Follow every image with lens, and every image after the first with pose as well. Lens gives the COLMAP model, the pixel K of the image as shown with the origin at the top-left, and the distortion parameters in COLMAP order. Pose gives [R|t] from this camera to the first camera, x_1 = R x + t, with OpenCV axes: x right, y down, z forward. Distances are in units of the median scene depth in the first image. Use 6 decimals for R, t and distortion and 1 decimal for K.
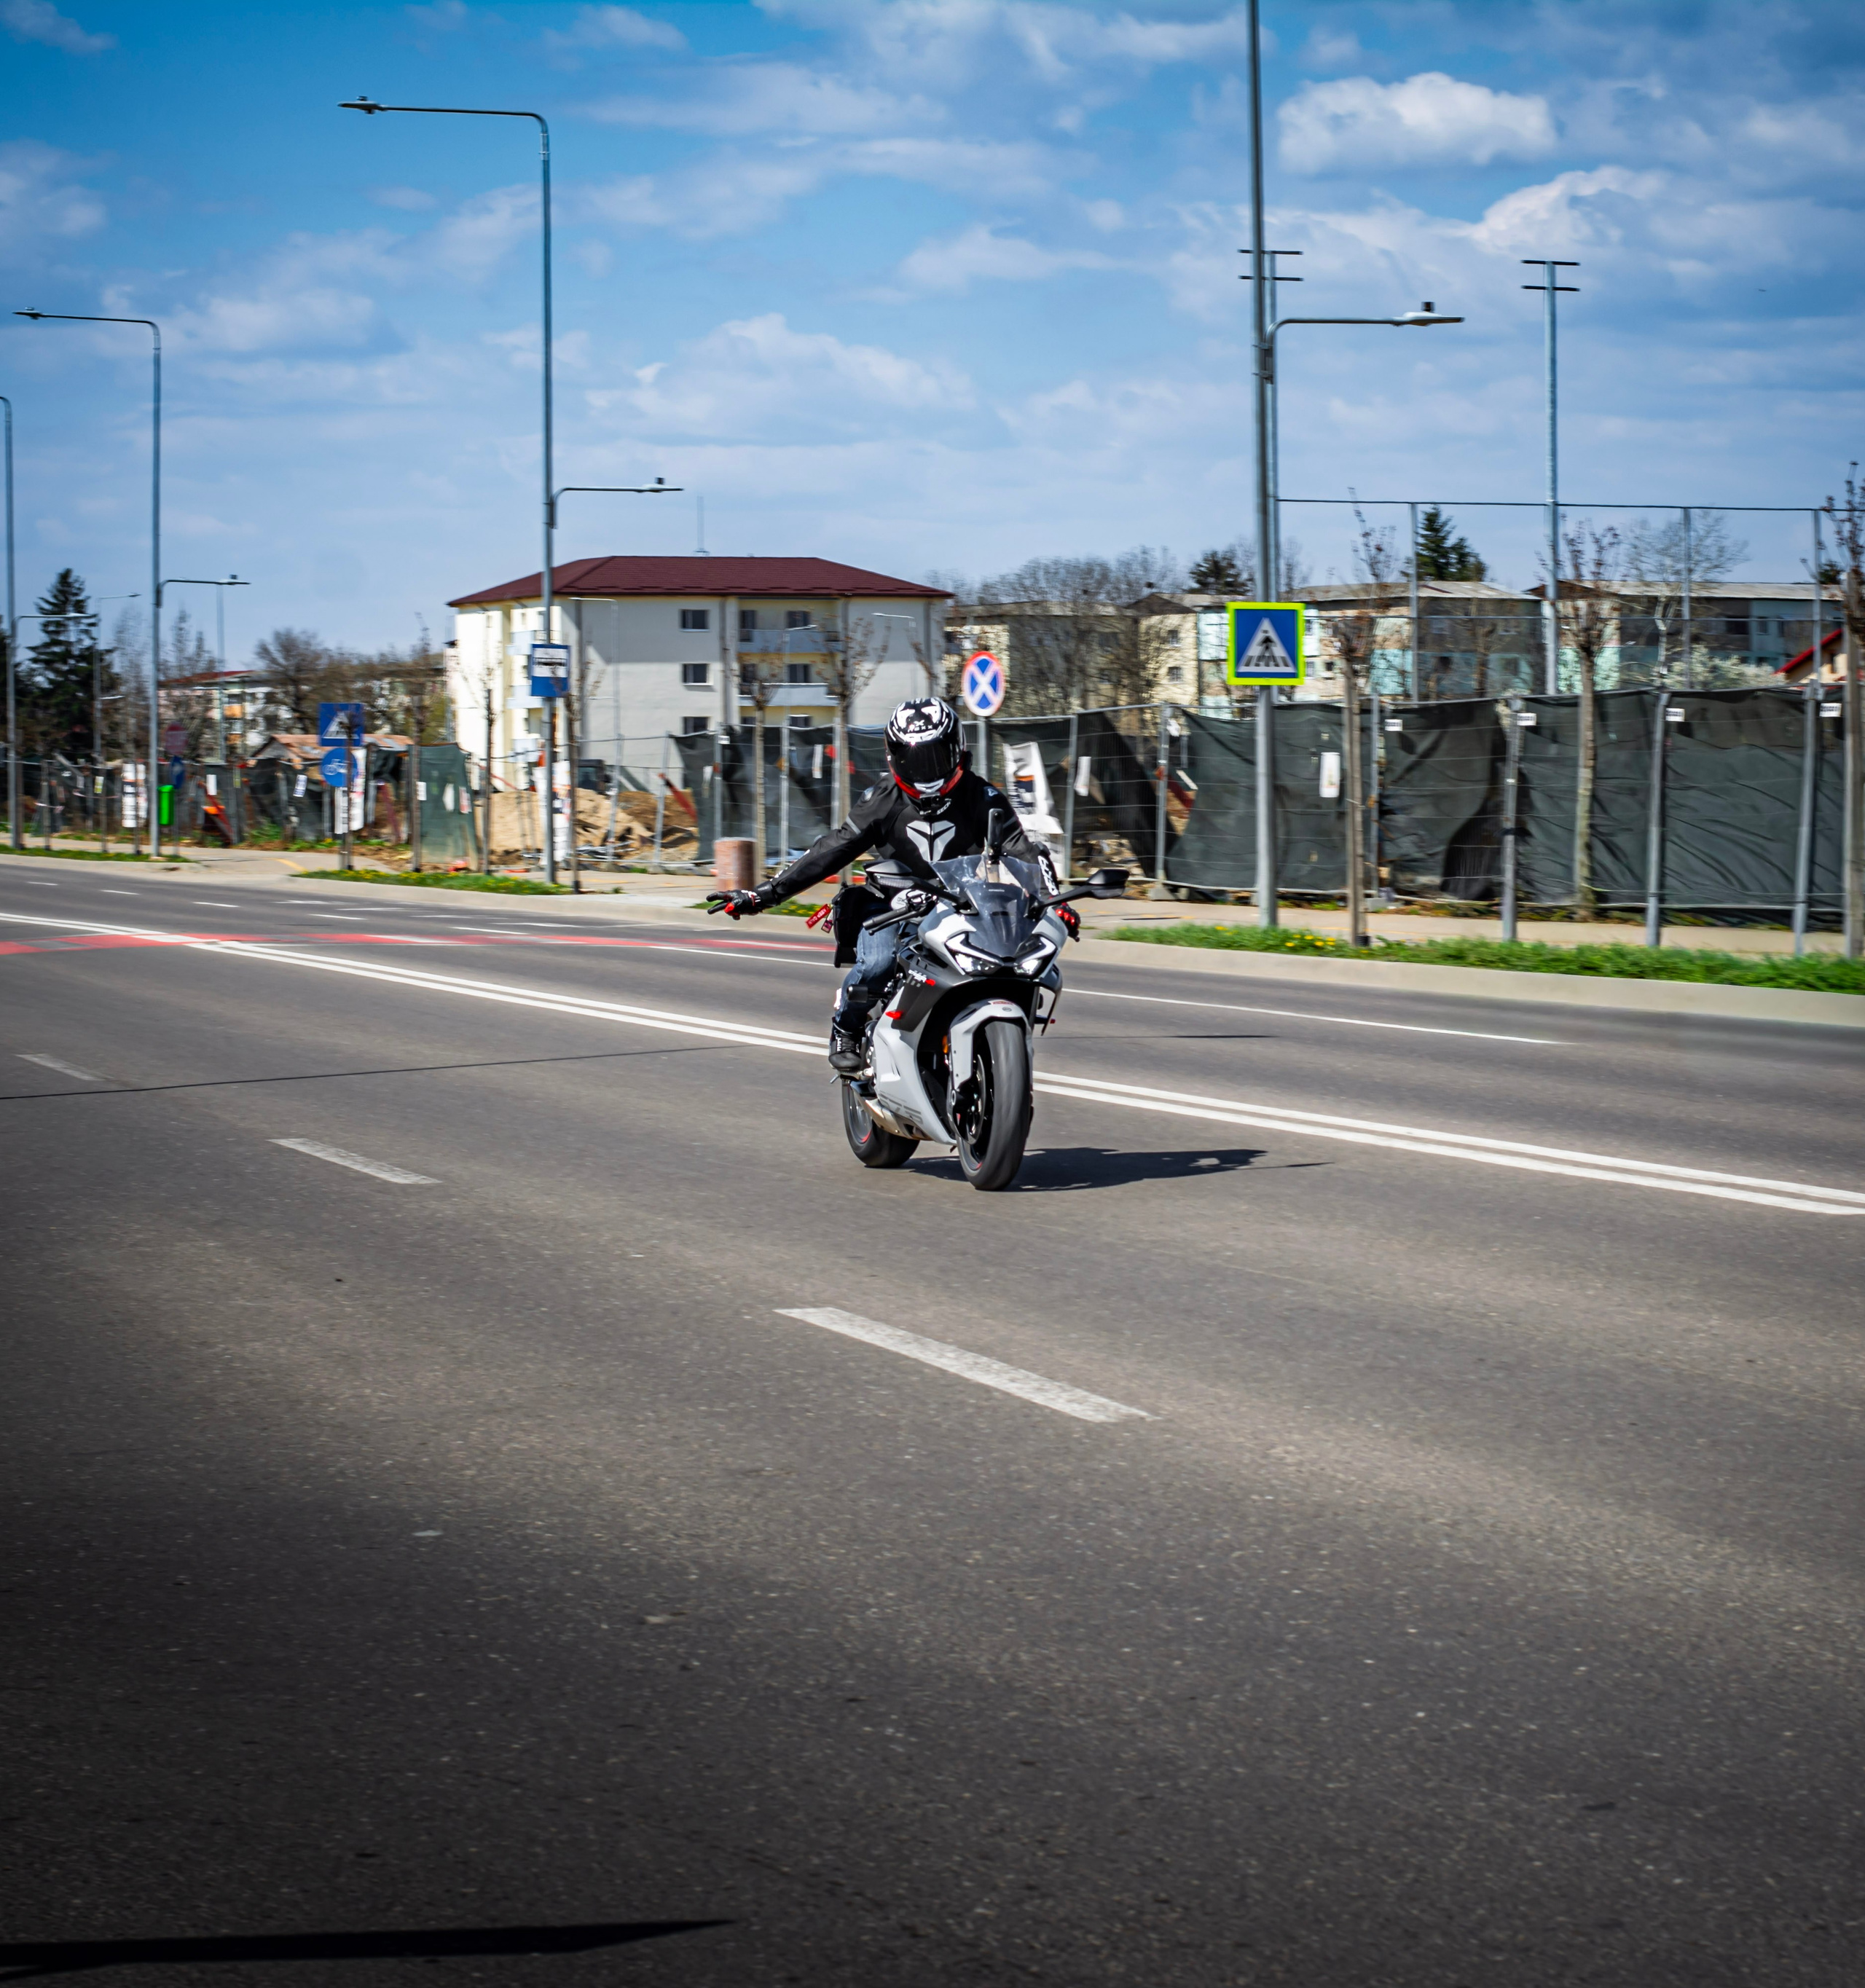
lens RADIAL K [[6112.3, 0, 932.5], [0, 6112.3, 994.0], [0, 0, 1]] dist [-0.064003, 0.730090]
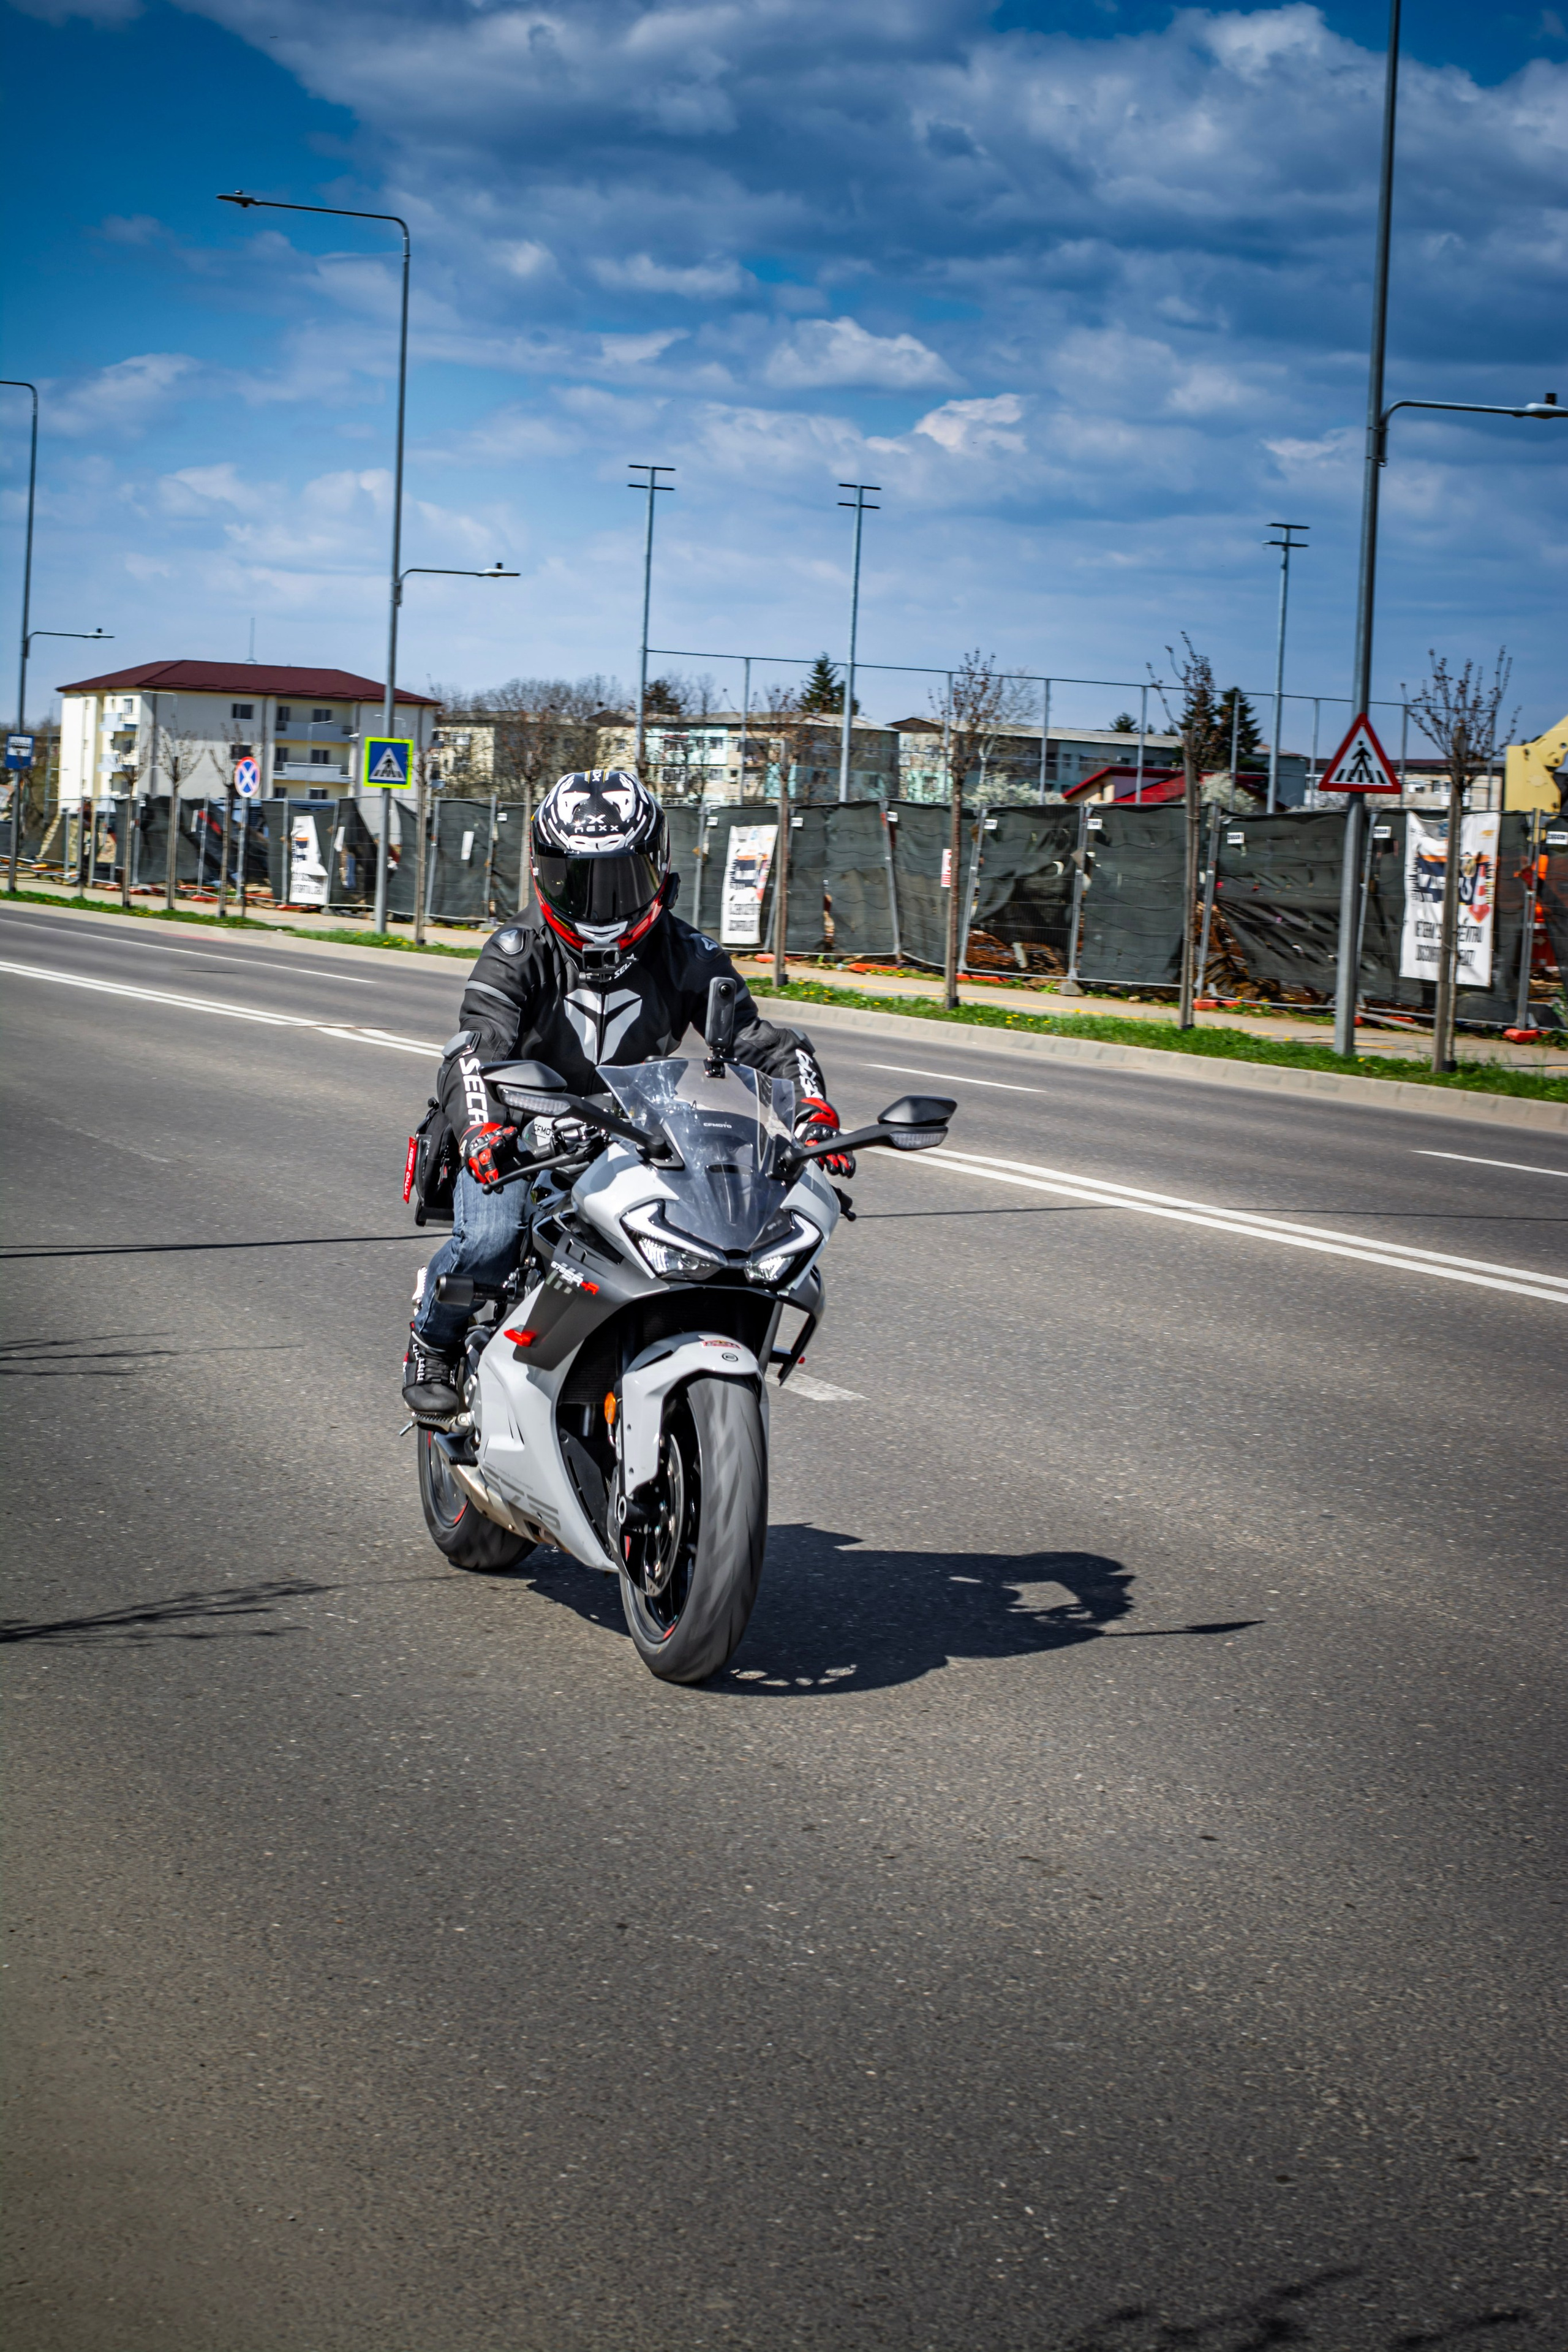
lens RADIAL K [[5307.3, 0, 784.0], [0, 5307.3, 1176.0], [0, 0, 1]] dist [-0.109728, 0.148075]
pose [[0.997717, 0.053223, 0.041560, 0.035252], [-0.054258, 0.998234, 0.024205, 0.004606], [-0.040199, -0.026404, 0.998843, -0.146475]]
